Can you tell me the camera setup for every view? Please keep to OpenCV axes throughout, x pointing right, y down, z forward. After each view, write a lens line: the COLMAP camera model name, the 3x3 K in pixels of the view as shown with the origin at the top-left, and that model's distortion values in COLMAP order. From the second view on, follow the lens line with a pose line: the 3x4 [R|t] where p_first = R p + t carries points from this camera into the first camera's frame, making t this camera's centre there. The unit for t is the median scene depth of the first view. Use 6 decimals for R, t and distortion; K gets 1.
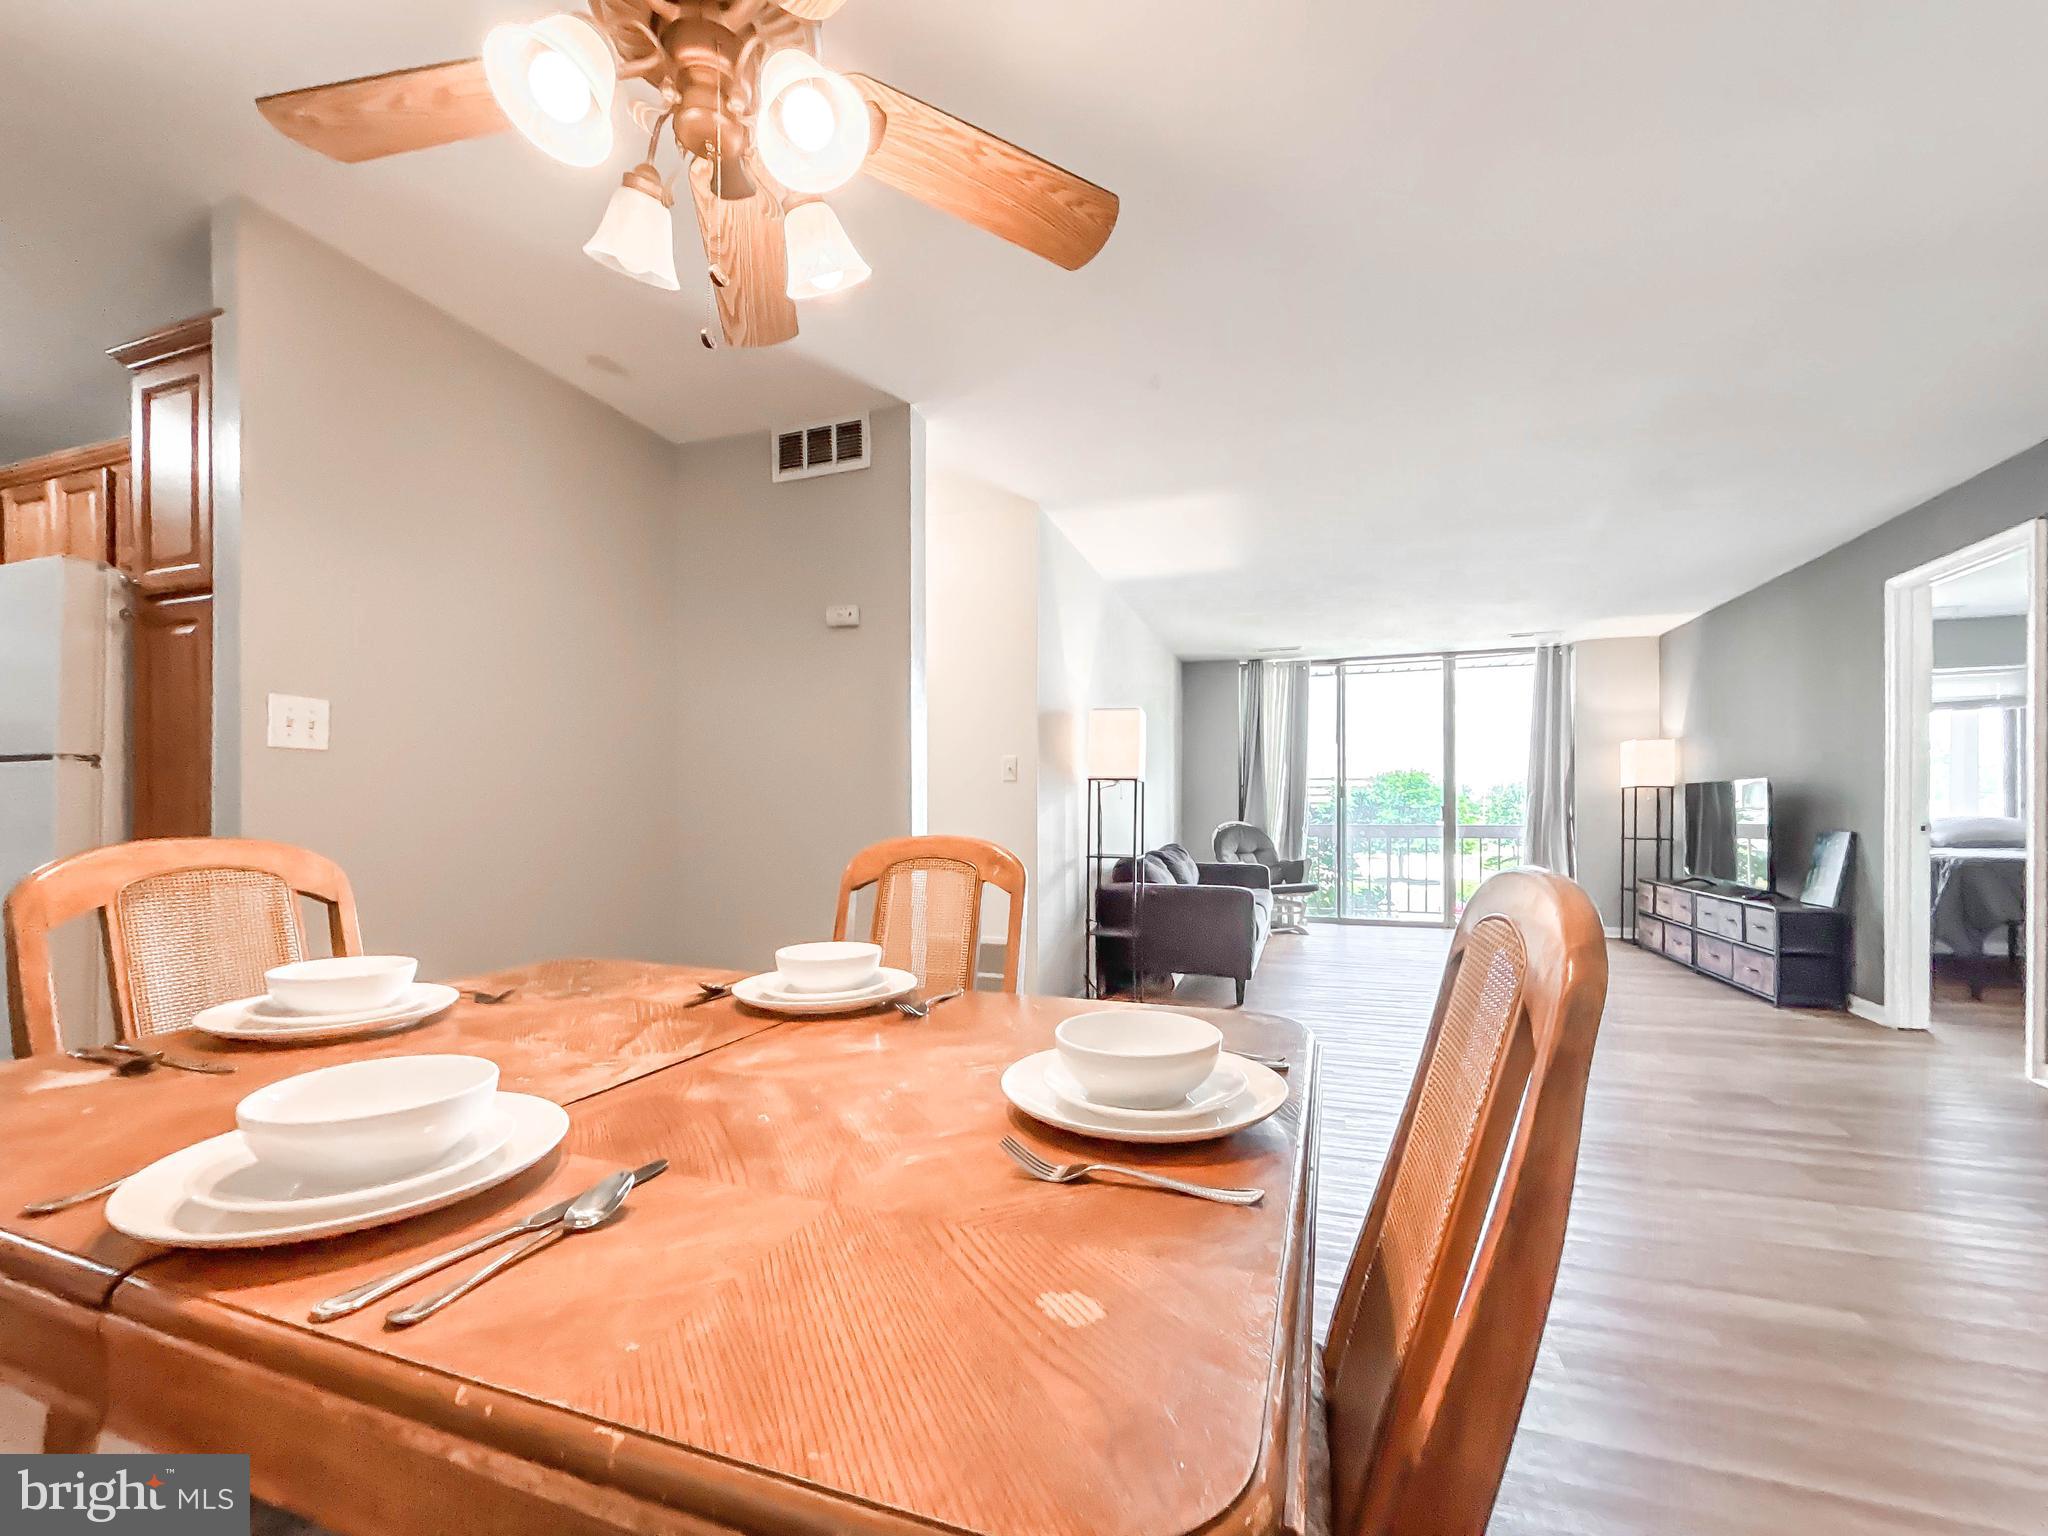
lens RADIAL K [[839.9, 0, 1014.5], [0, 839.9, 818.4], [0, 0, 1]] dist [-0.005514, 0.000936]
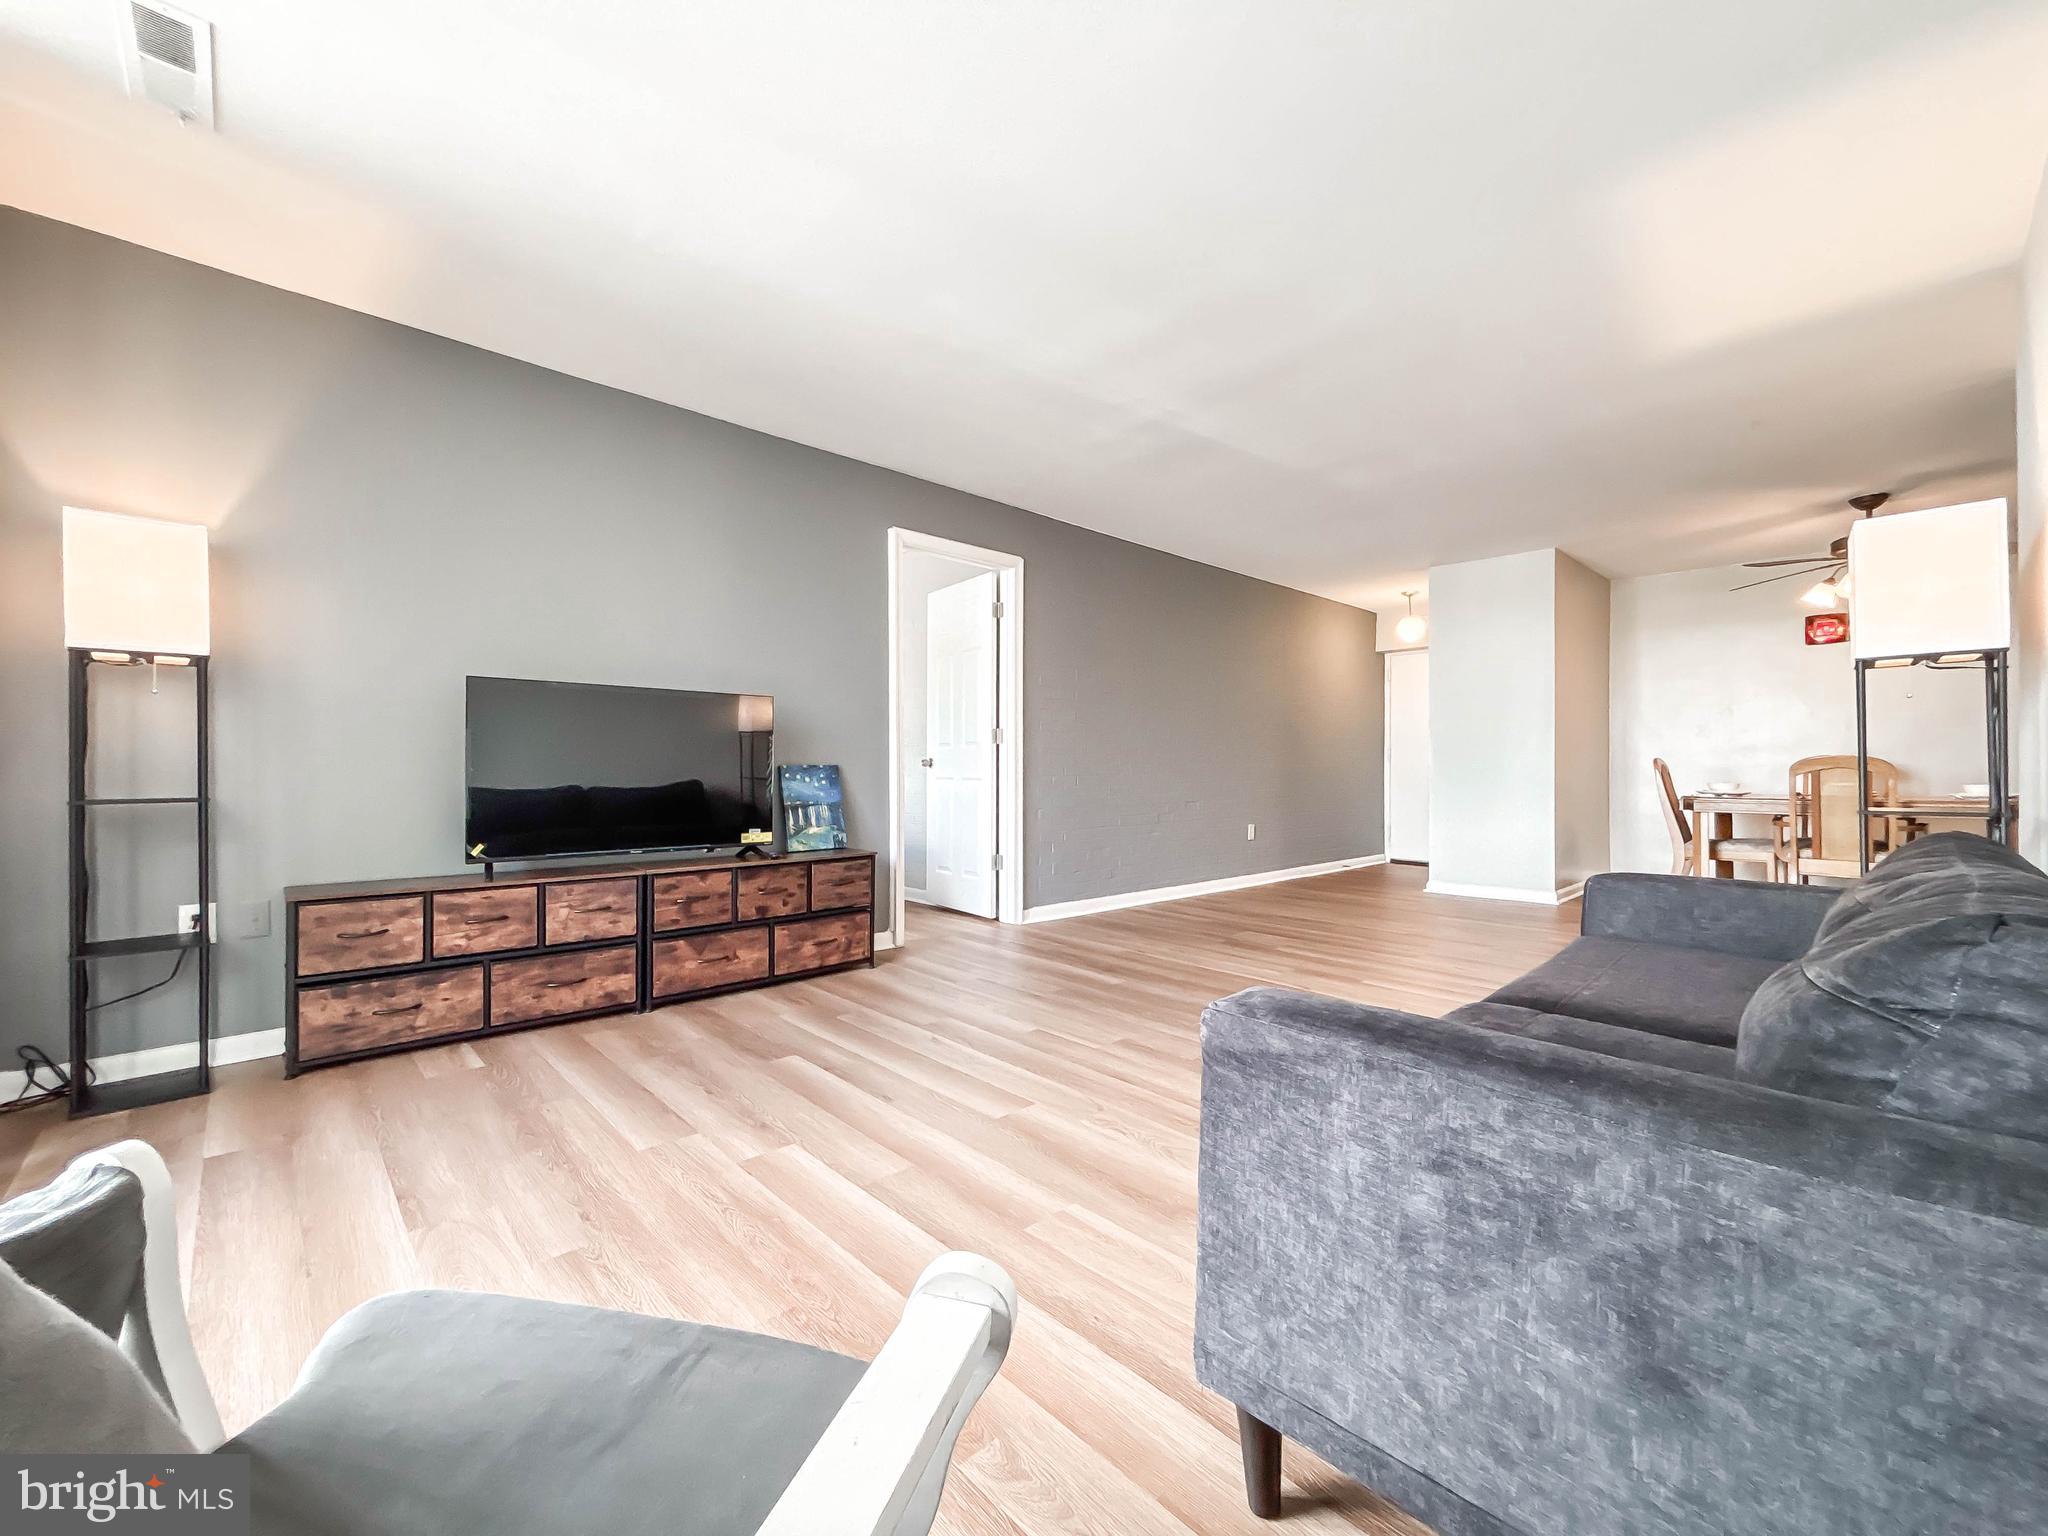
lens RADIAL K [[839.9, 0, 1014.9], [0, 839.9, 764.7], [0, 0, 1]] dist [-0.005514, 0.000936]
pose [[-0.888491, 0.006036, 0.458854, 0.285230], [0.006326, 0.999980, -0.000905, 0.012940], [-0.458850, 0.002099, -0.888511, 1.281041]]
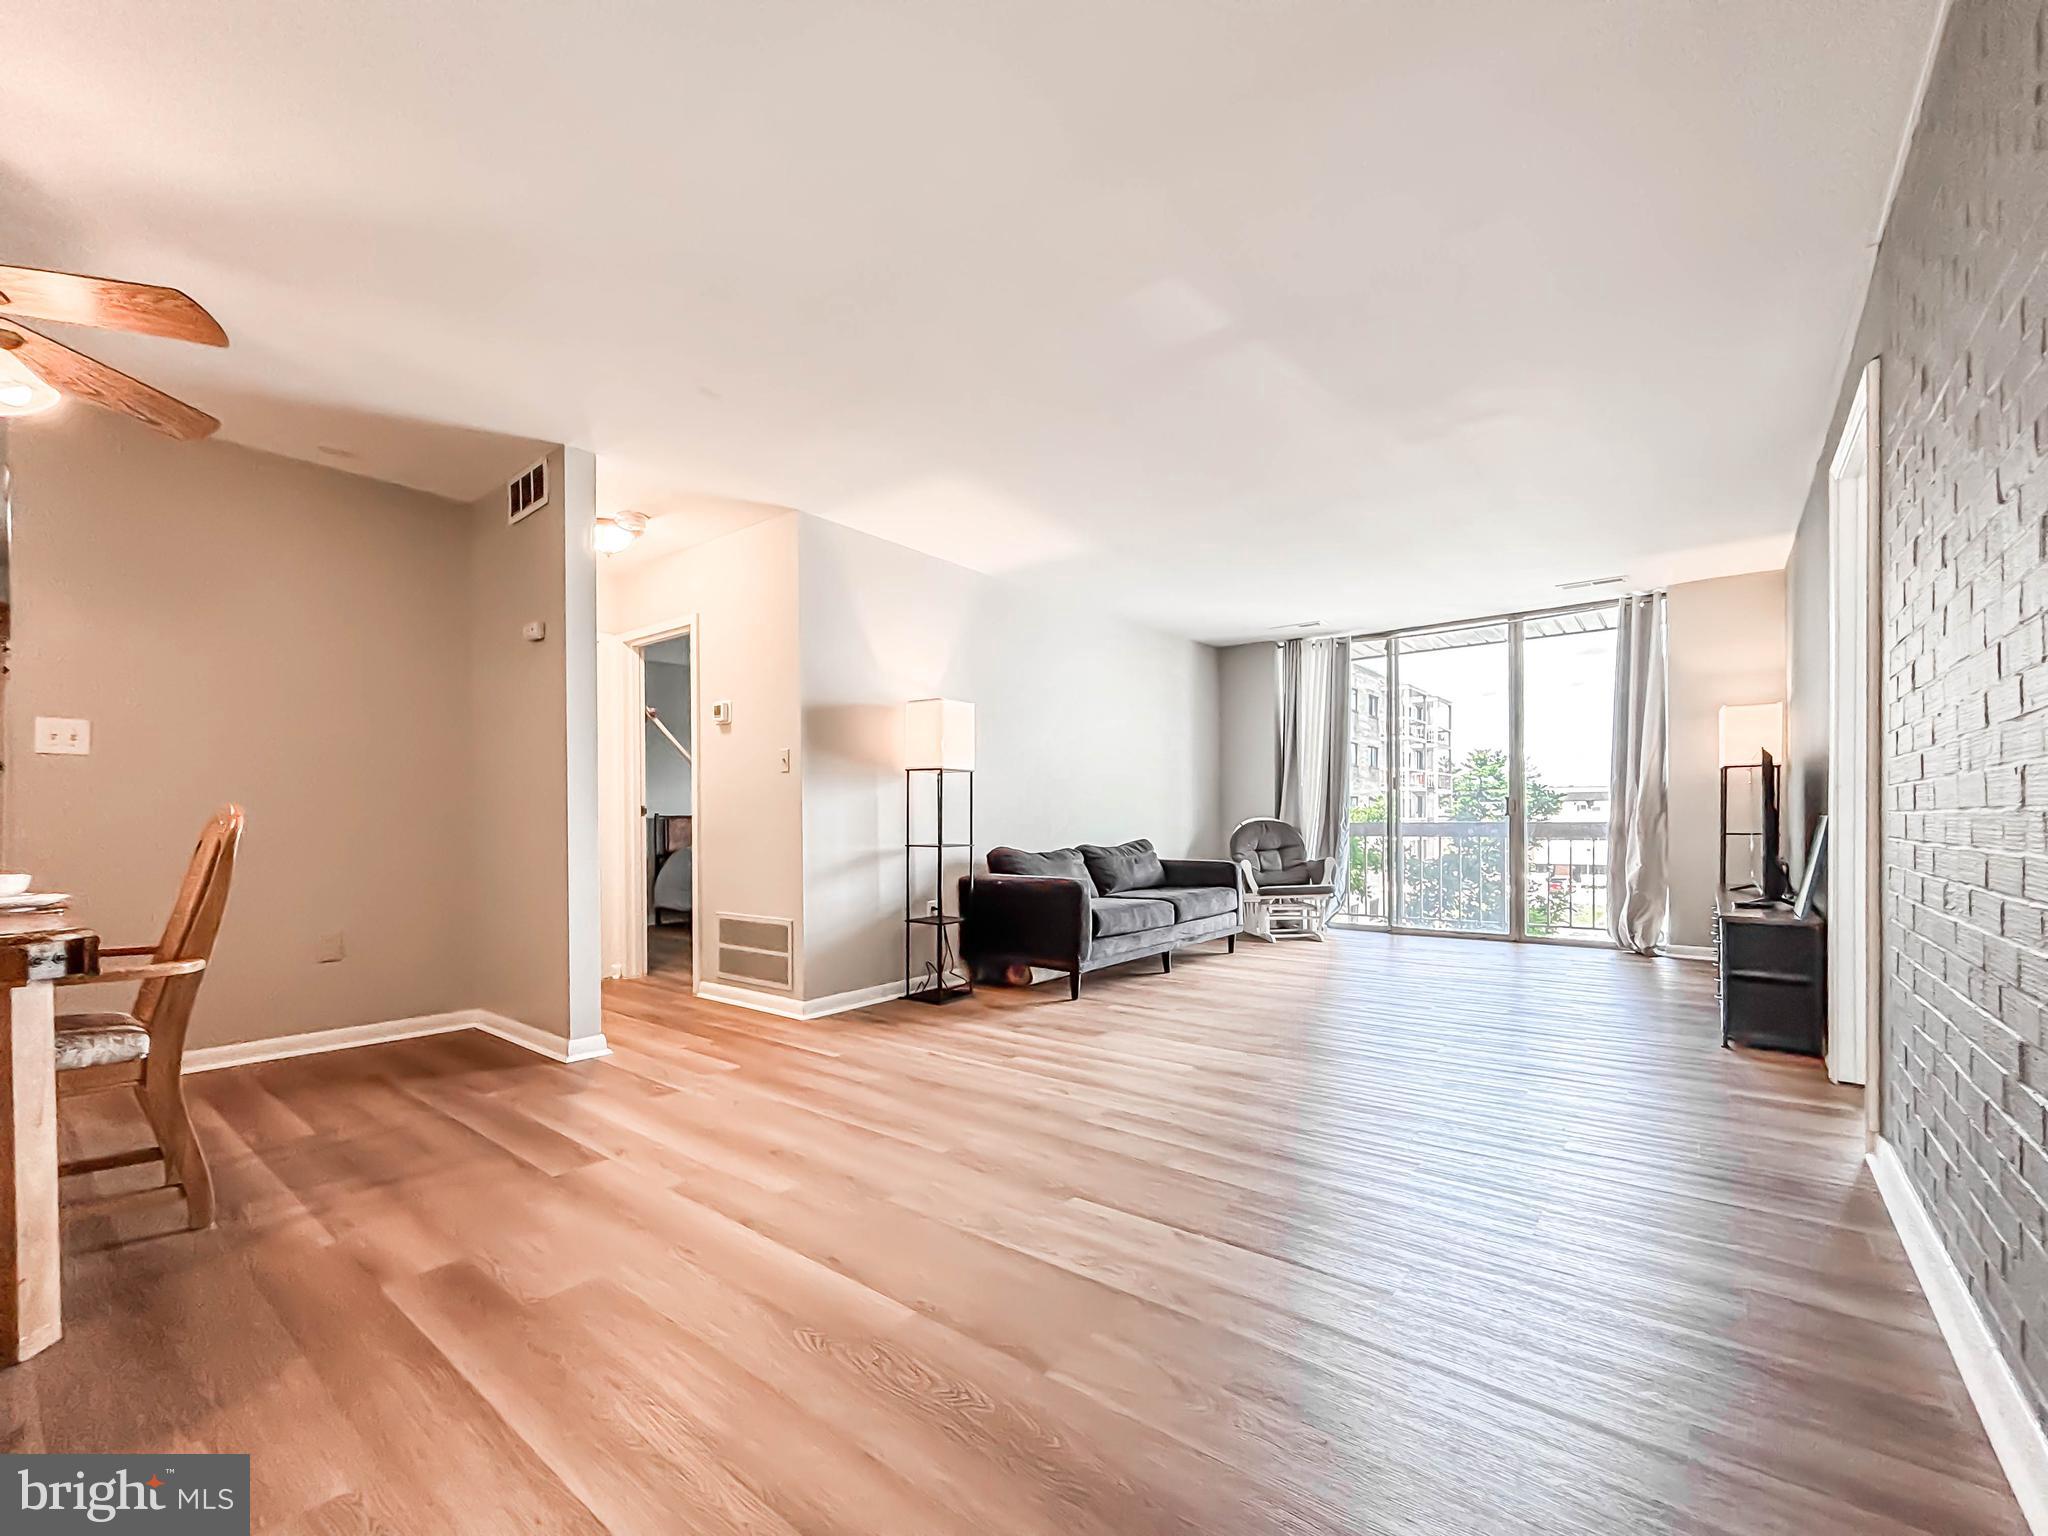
lens RADIAL K [[839.9, 0, 1025.4], [0, 839.9, 811.5], [0, 0, 1]] dist [-0.005514, 0.000936]
pose [[0.944825, -0.009063, -0.327451, 0.415287], [0.003586, 0.999843, -0.017326, 0.016941], [0.327556, 0.015196, 0.944709, 0.058005]]
